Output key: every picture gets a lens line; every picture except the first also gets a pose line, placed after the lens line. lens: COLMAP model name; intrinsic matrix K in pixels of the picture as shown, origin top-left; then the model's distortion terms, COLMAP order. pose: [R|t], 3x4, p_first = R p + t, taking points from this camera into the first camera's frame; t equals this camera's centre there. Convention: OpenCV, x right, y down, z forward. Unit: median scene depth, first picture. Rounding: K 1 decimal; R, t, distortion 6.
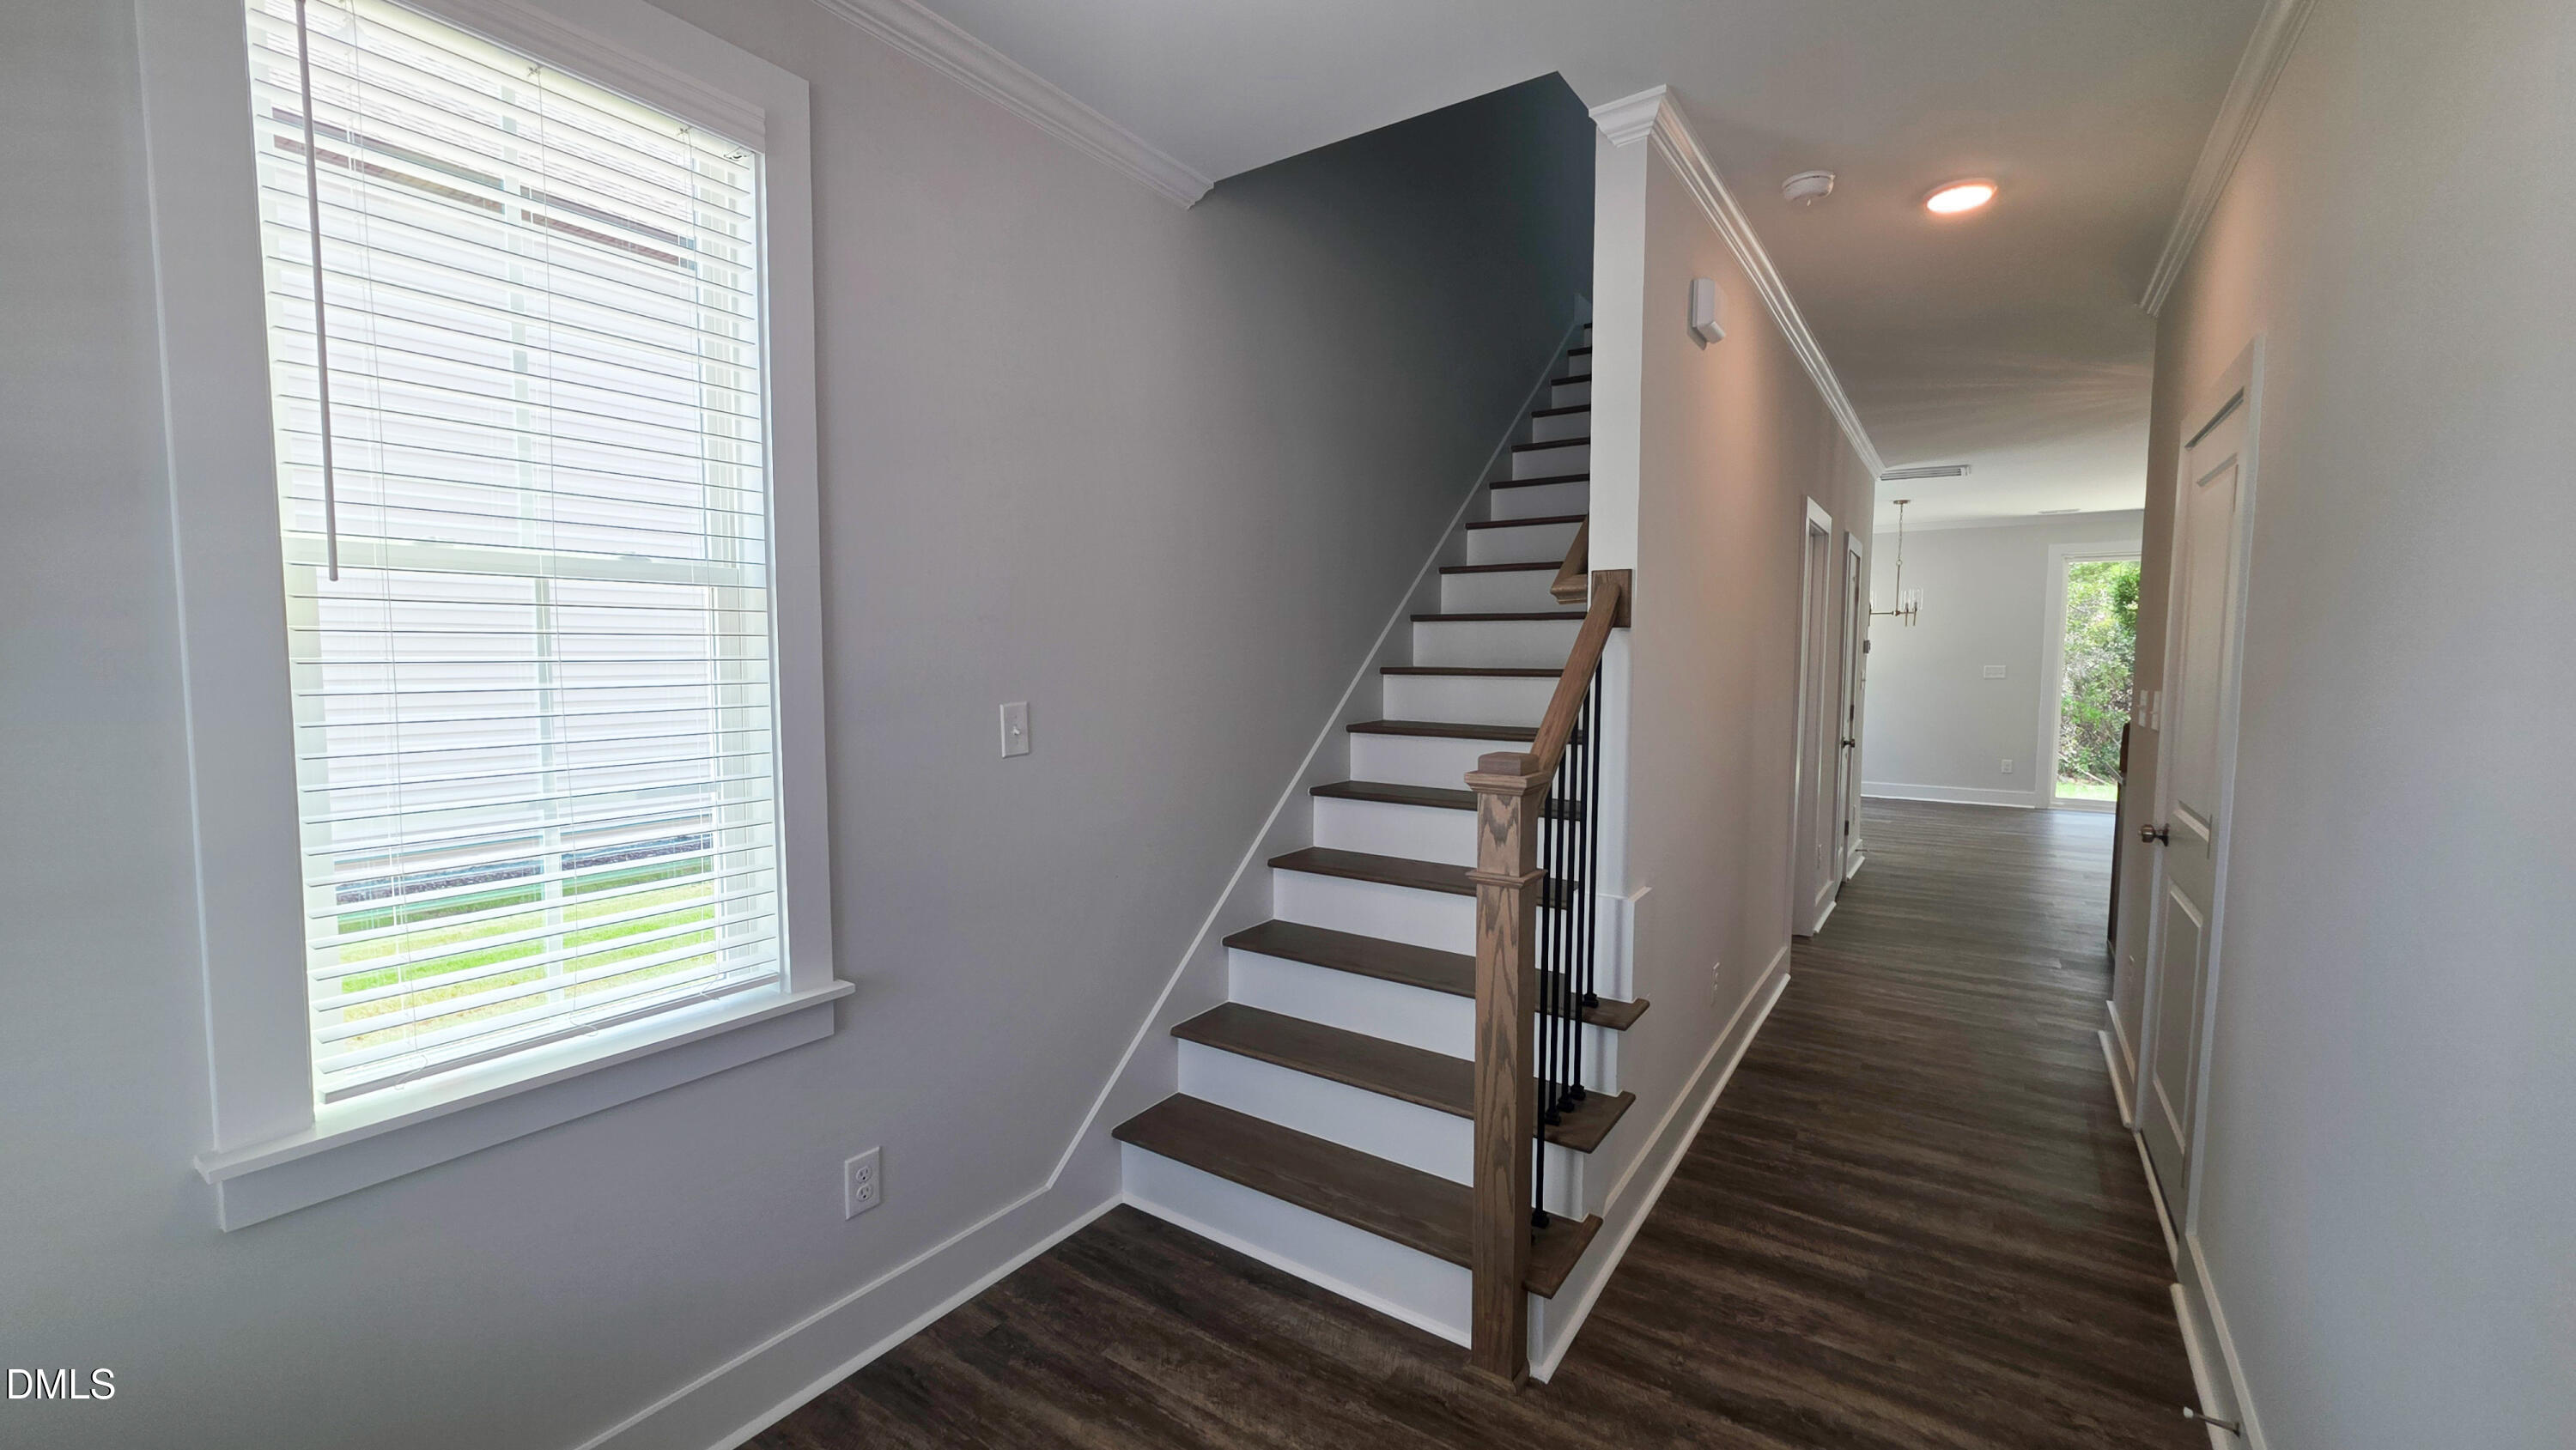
lens RADIAL K [[1026.9, 0, 1273.3], [0, 1026.9, 725.3], [0, 0, 1]] dist [0.001097, -0.000260]
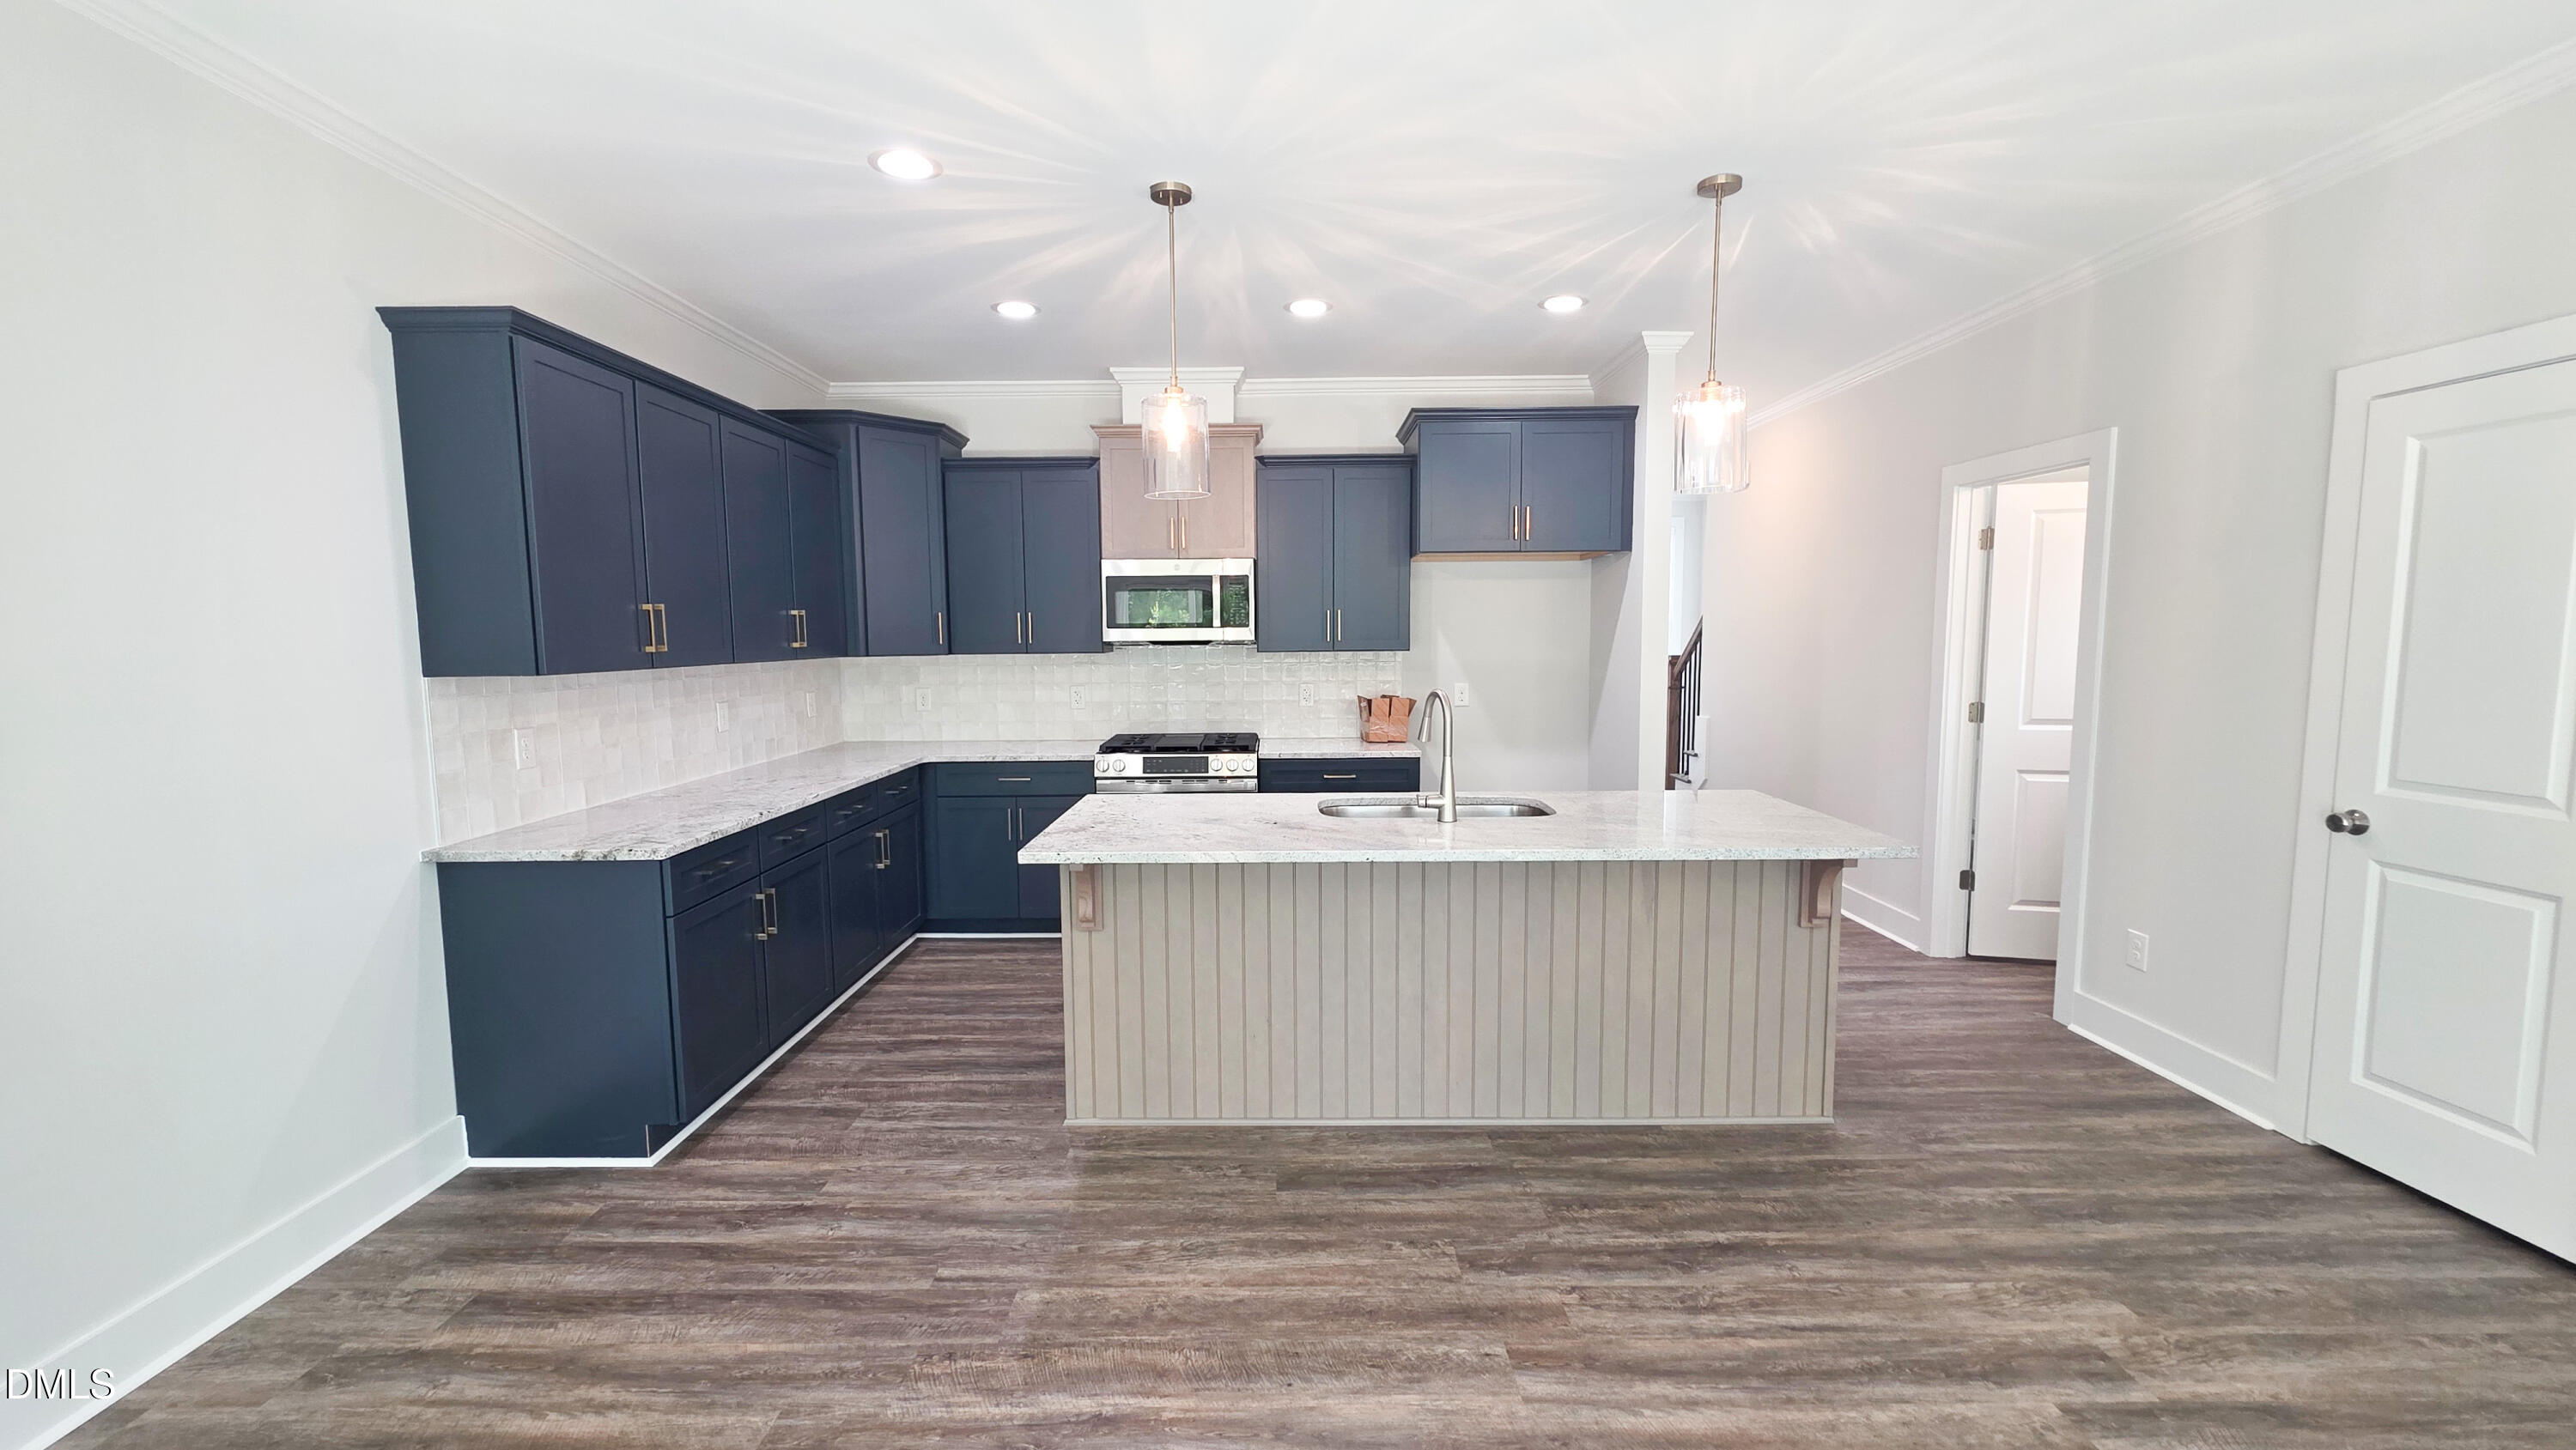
lens RADIAL K [[1026.9, 0, 1273.3], [0, 1026.9, 725.3], [0, 0, 1]] dist [0.001097, -0.000260]
pose [[-0.822979, 0.055475, -0.565357, 0.785023], [-0.036271, 0.988058, 0.149751, -0.050063], [0.566913, 0.143749, -0.811139, 0.713256]]
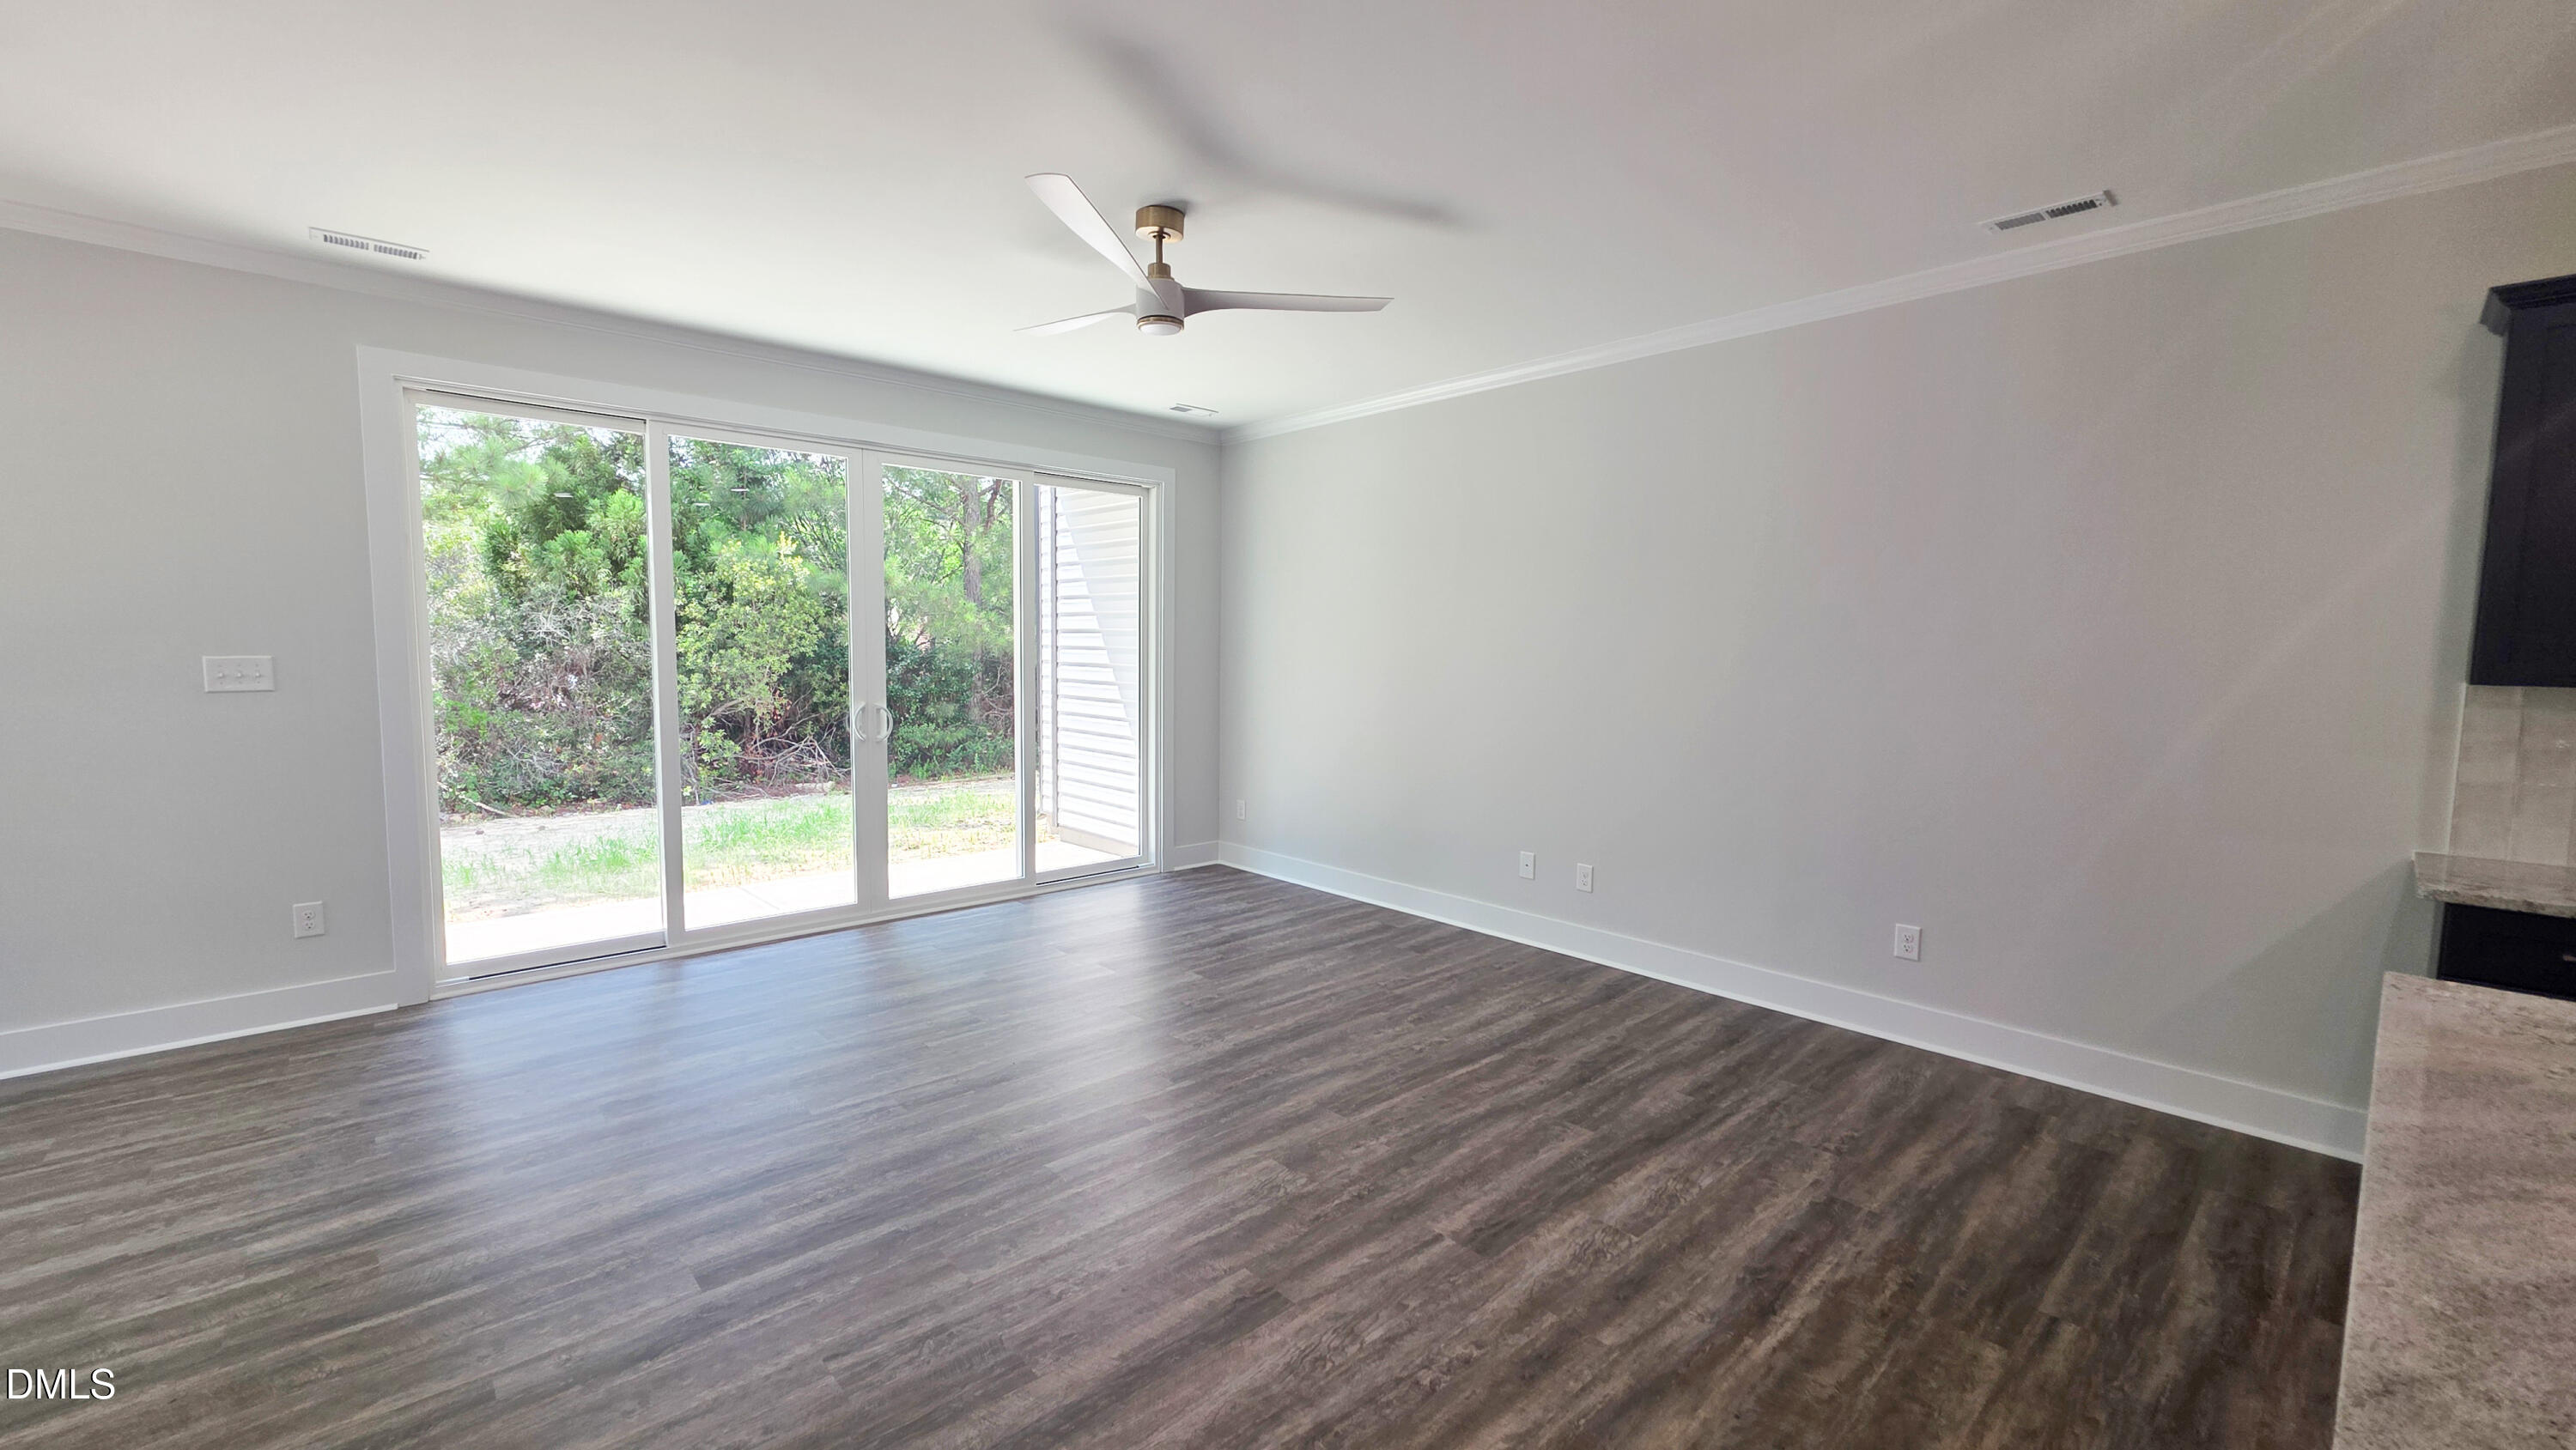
lens RADIAL K [[1026.9, 0, 1273.3], [0, 1026.9, 725.3], [0, 0, 1]] dist [0.001097, -0.000260]
pose [[0.223380, -0.080605, 0.971393, 0.455959], [0.060063, 0.995819, 0.068820, -0.039160], [-0.972879, 0.042972, 0.227287, 0.597338]]
